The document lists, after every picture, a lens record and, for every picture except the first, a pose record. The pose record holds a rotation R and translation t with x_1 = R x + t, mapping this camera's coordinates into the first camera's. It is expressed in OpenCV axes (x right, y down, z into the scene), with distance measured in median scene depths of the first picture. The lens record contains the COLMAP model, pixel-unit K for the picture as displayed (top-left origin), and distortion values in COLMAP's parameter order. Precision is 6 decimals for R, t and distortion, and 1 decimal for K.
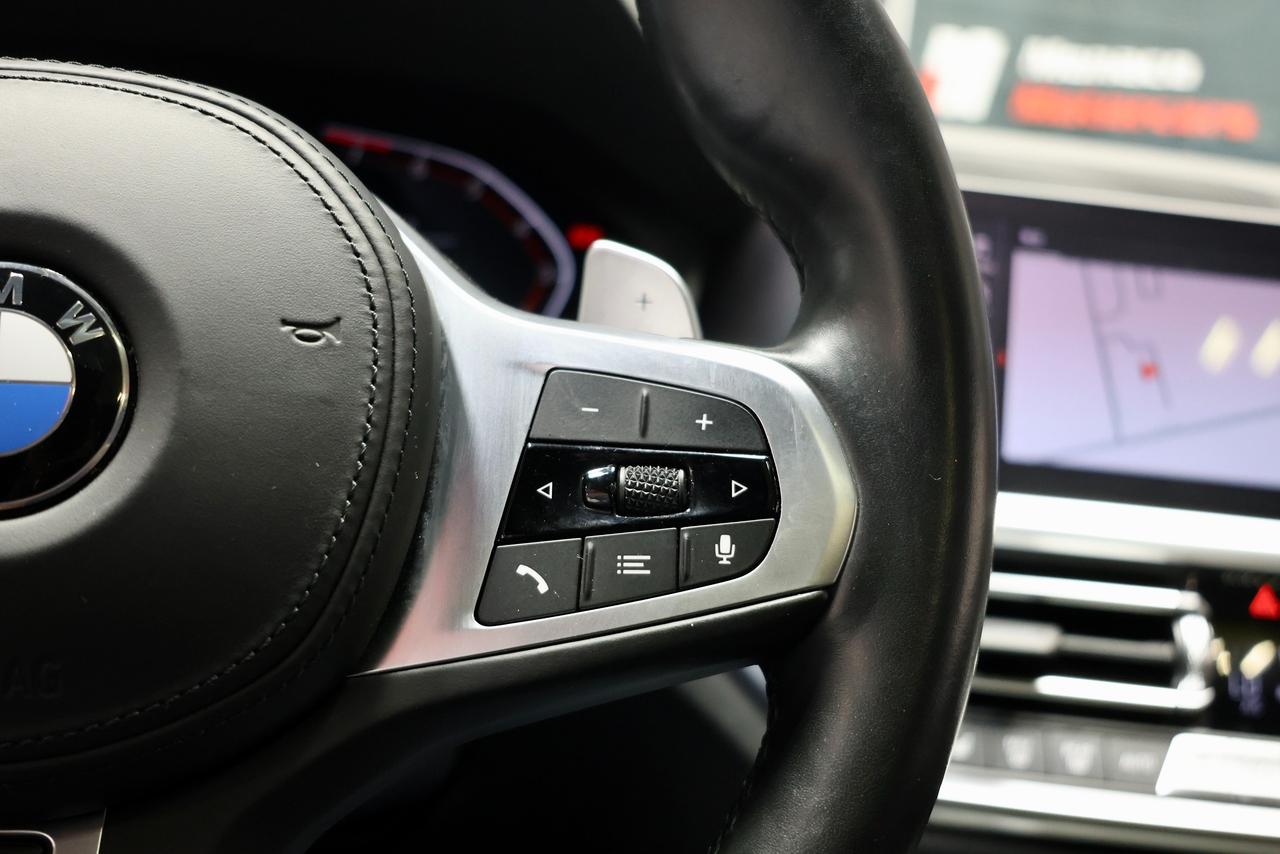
lens RADIAL K [[1523.5, 0, 637.2], [0, 1523.5, 420.6], [0, 0, 1]] dist [-0.005010, 0.000000]
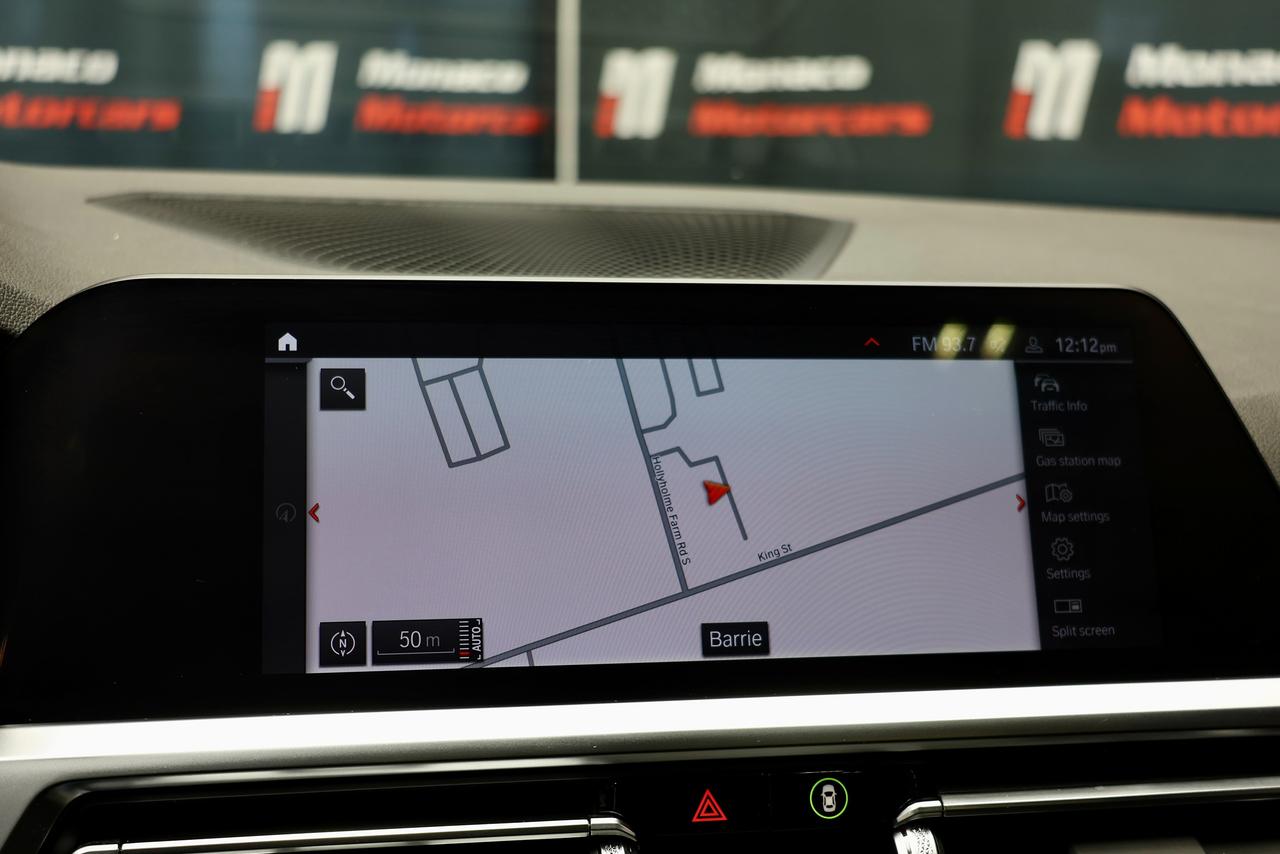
lens RADIAL K [[1523.5, 0, 646.1], [0, 1523.5, 428.8], [0, 0, 1]] dist [-0.005010, 0.000000]
pose [[0.983407, -0.116450, 0.139107, 0.551787], [0.118654, 0.992906, -0.007629, -0.113375], [-0.137232, 0.024008, 0.990248, 0.489175]]
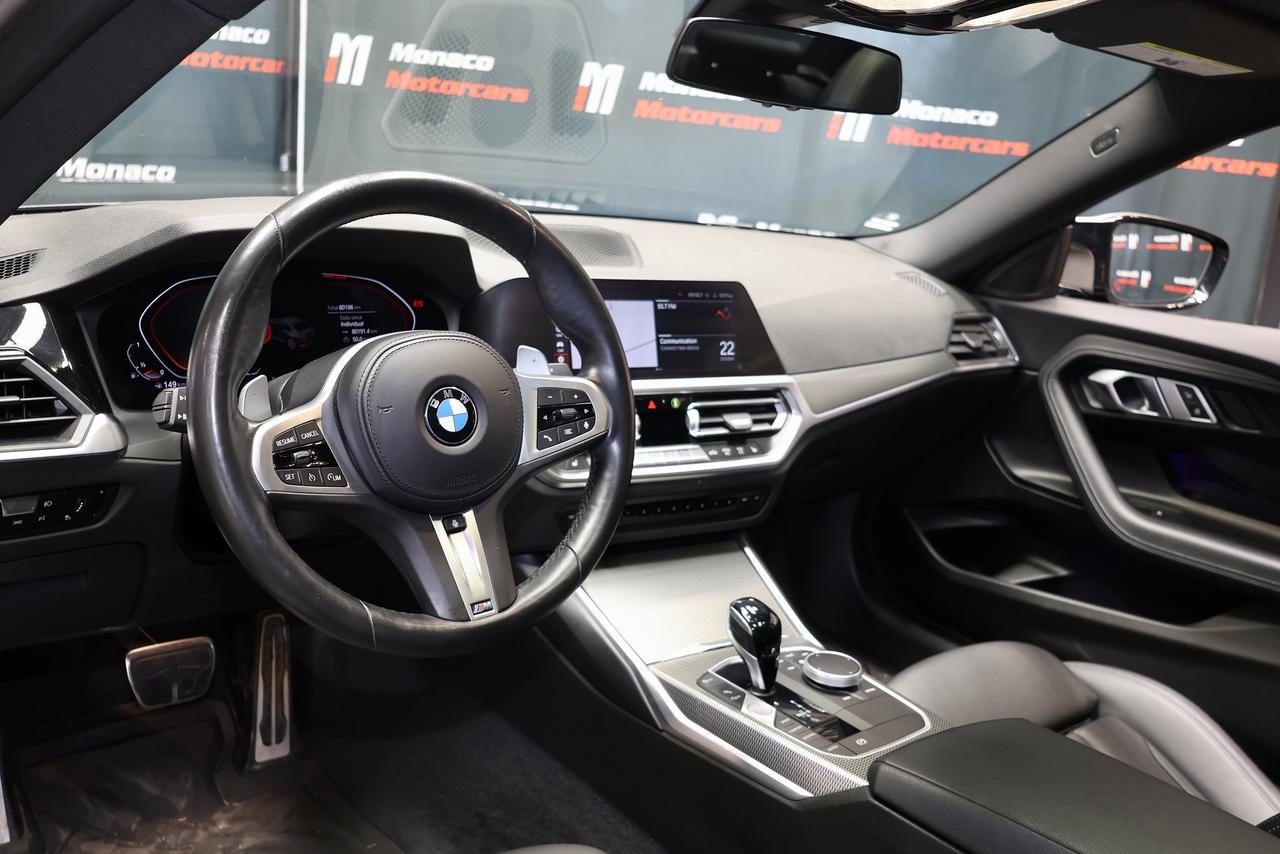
lens RADIAL K [[1160.3, 0, 635.2], [0, 1160.3, 428.3], [0, 0, 1]] dist [0.052571, 0.000000]
pose [[0.867182, -0.153901, 0.473613, -1.453348], [0.071716, 0.979729, 0.187053, -0.540713], [-0.492800, -0.128243, 0.860640, -2.032161]]
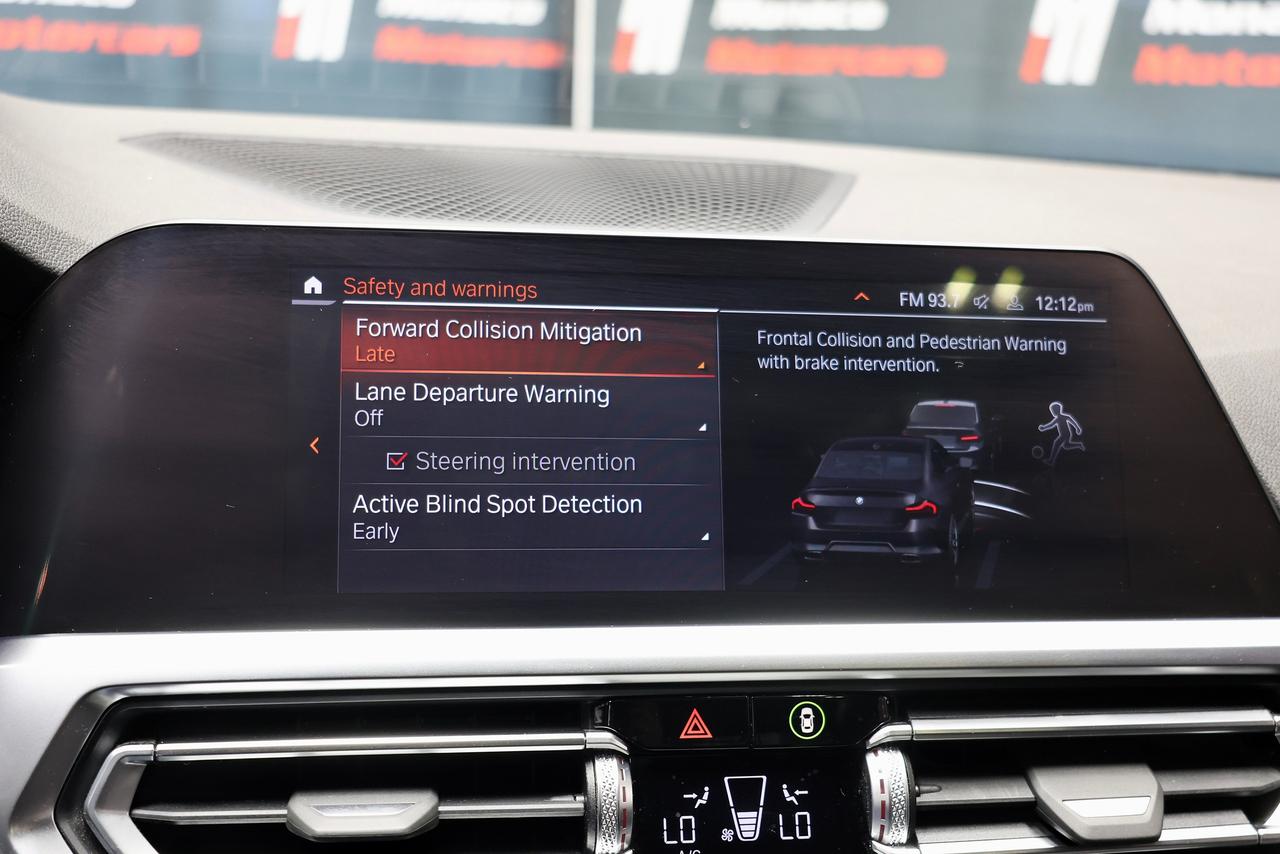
lens RADIAL K [[1523.5, 0, 643.9], [0, 1523.5, 429.6], [0, 0, 1]] dist [-0.005010, 0.000000]
pose [[0.987024, -0.099300, 0.126184, 0.549535], [0.095575, 0.994798, 0.035255, -0.123212], [-0.129029, -0.022737, 0.991380, 0.387452]]
